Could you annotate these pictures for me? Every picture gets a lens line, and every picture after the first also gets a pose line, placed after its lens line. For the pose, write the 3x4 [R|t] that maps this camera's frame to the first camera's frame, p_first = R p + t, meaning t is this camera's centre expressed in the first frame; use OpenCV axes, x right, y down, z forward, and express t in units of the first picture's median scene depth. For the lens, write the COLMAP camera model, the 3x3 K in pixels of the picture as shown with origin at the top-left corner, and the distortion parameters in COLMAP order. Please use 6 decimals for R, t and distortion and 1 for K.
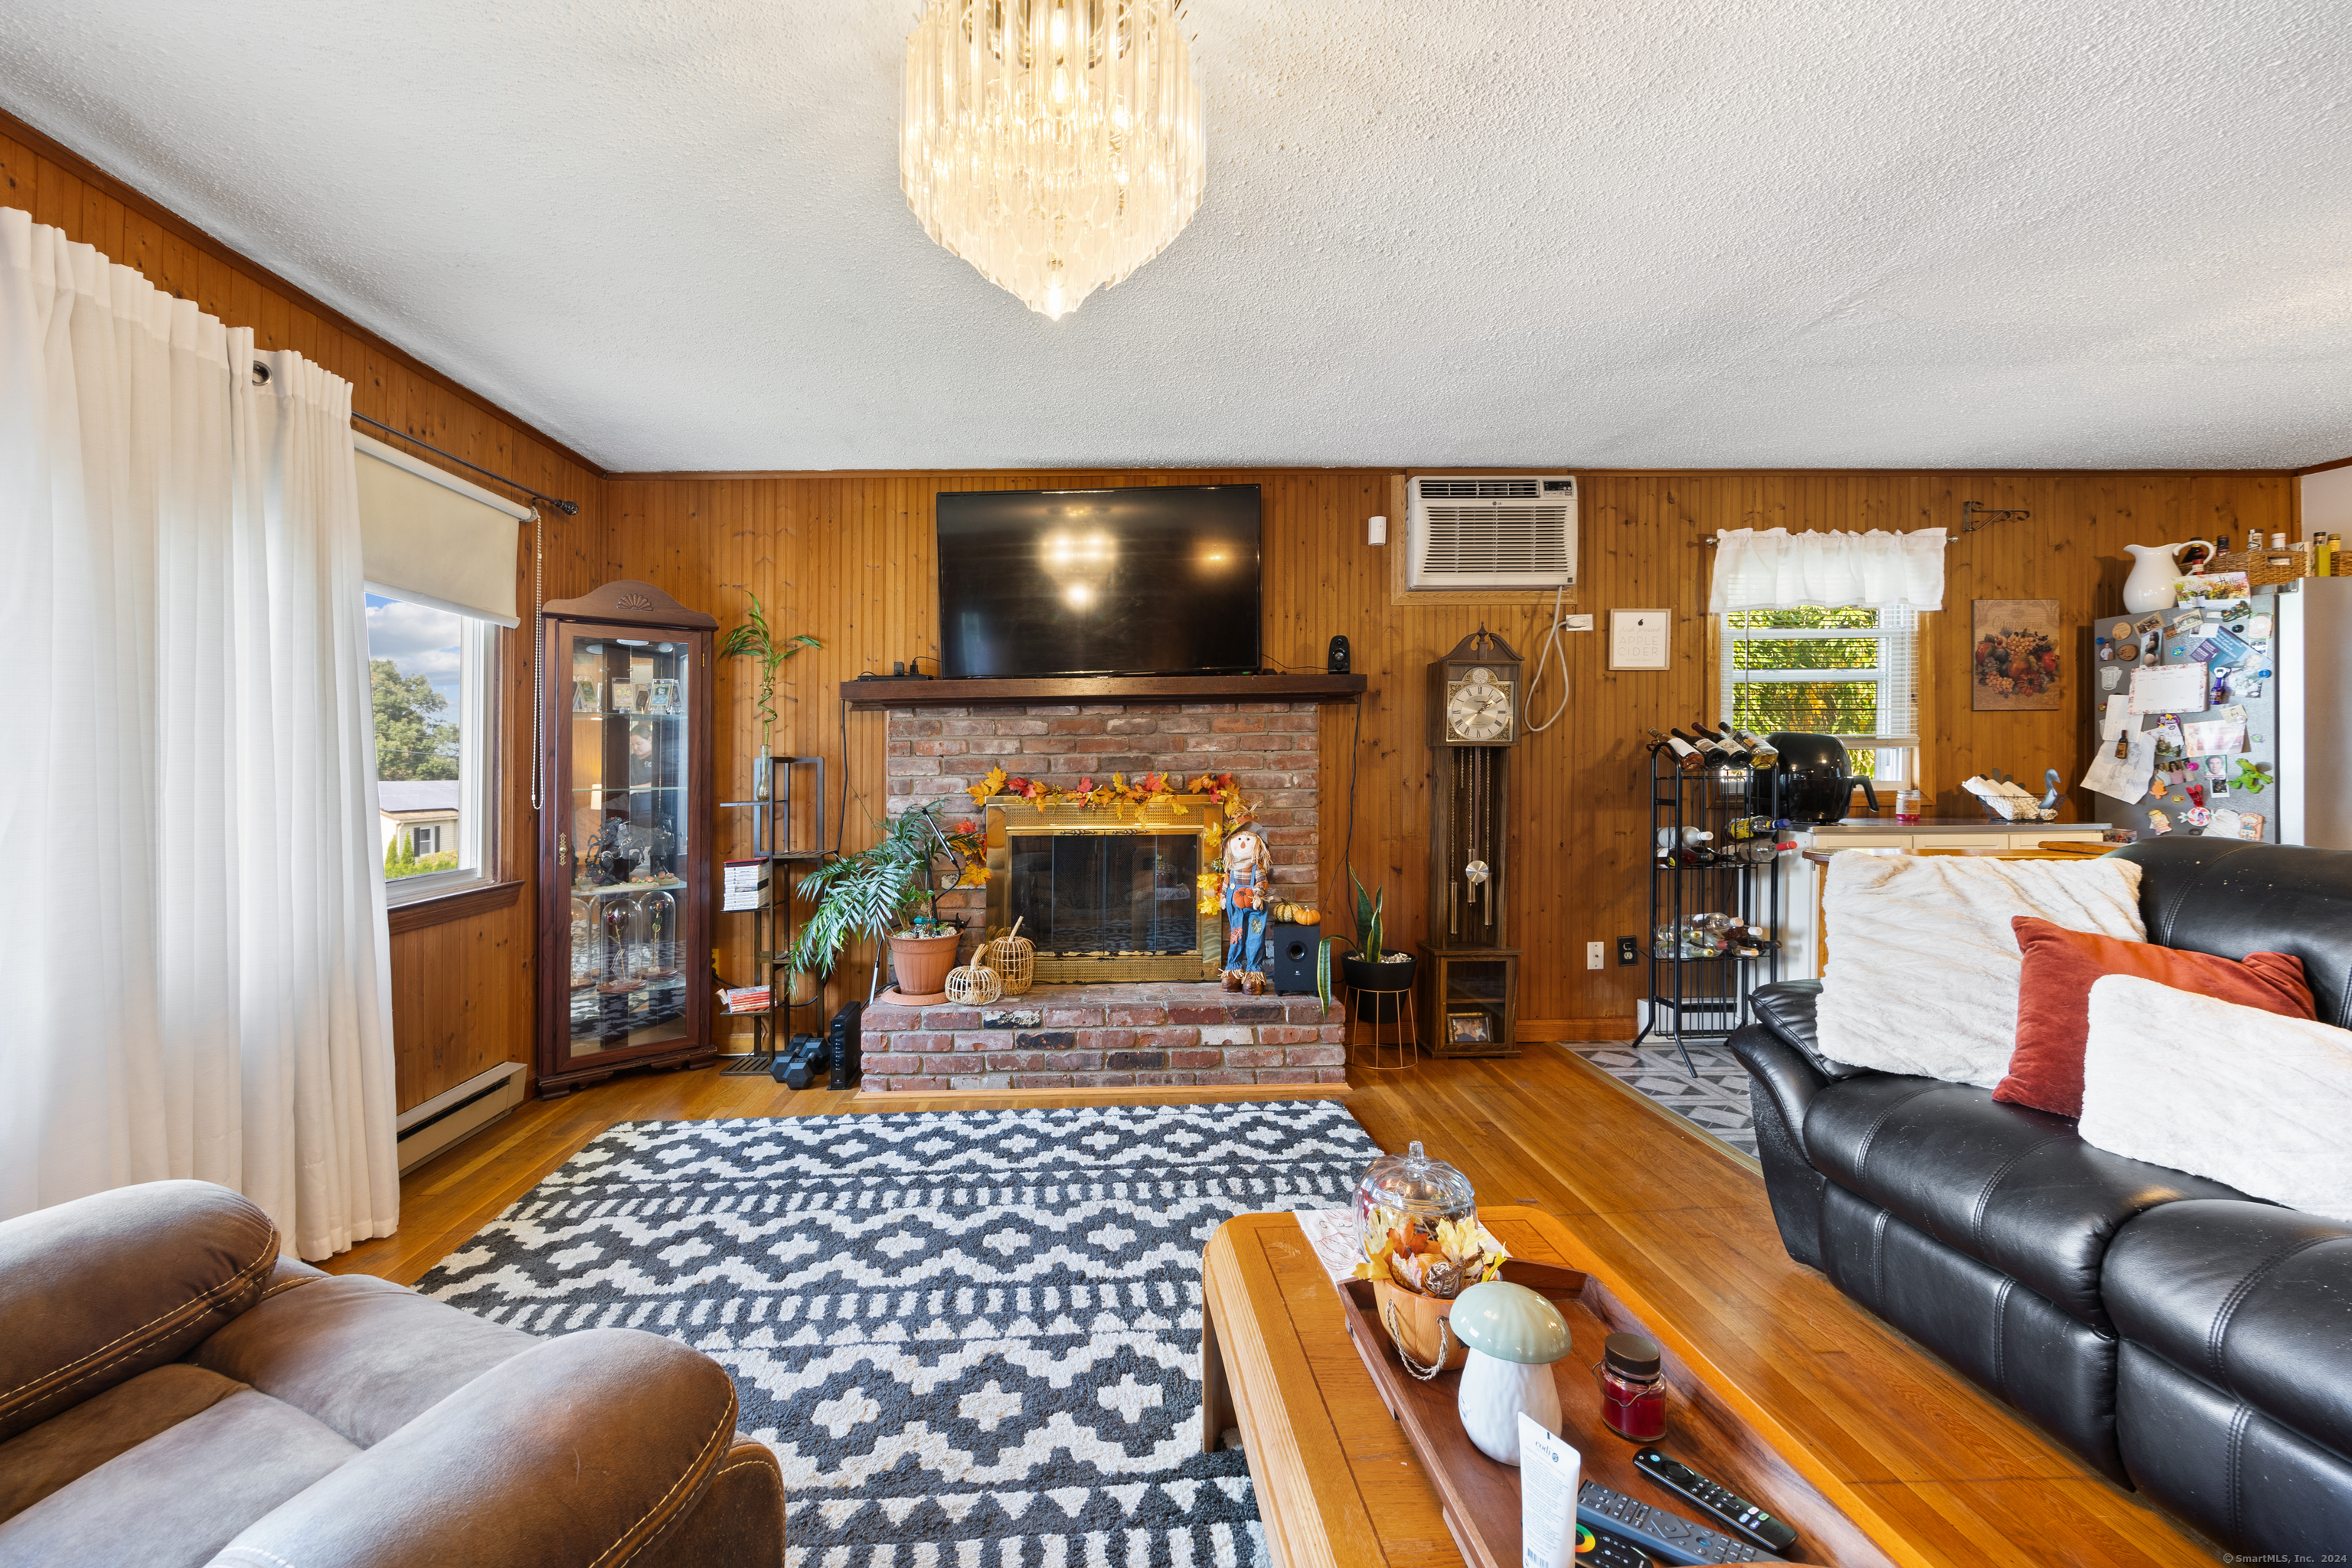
lens RADIAL K [[928.8, 0, 1137.3], [0, 928.8, 764.0], [0, 0, 1]] dist [-0.001099, 0.000202]
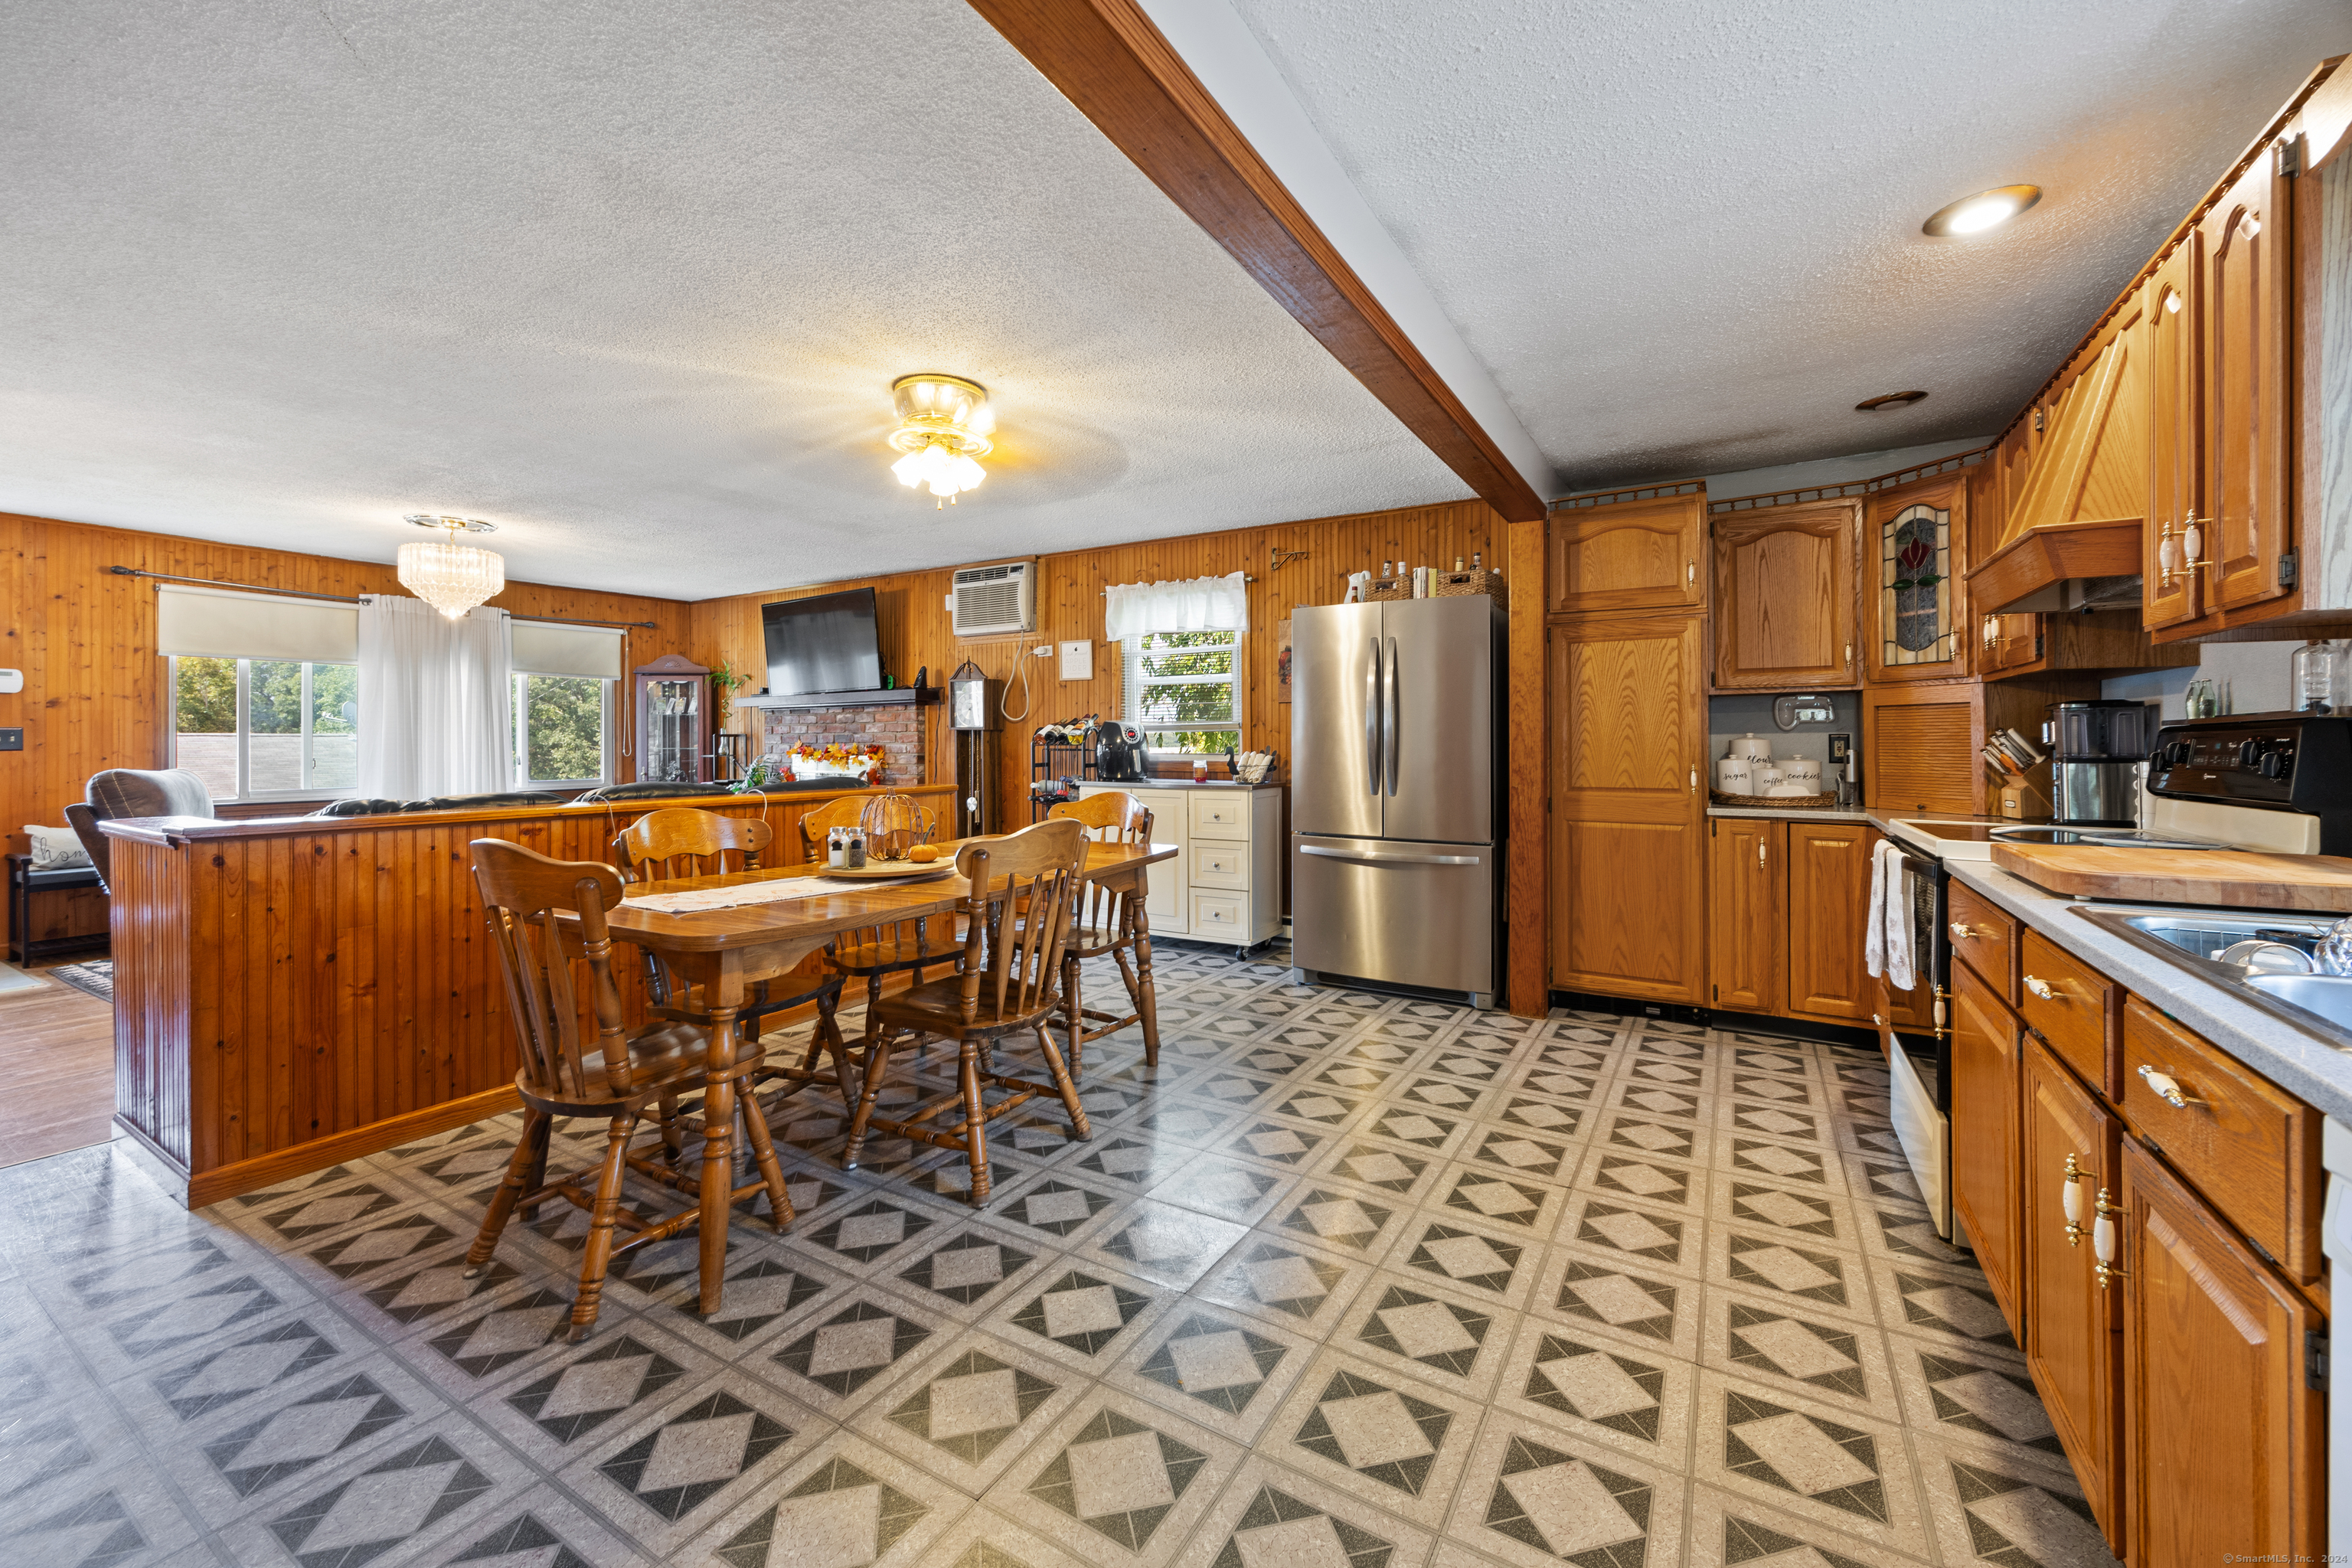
lens RADIAL K [[938.0, 0, 1227.5], [0, 938.0, 730.8], [0, 0, 1]] dist [-0.001446, -0.000234]
pose [[0.849290, 0.002429, -0.527921, 1.661412], [-0.003470, 0.999994, -0.000980, -0.017039], [0.527916, 0.002664, 0.849293, -0.198706]]
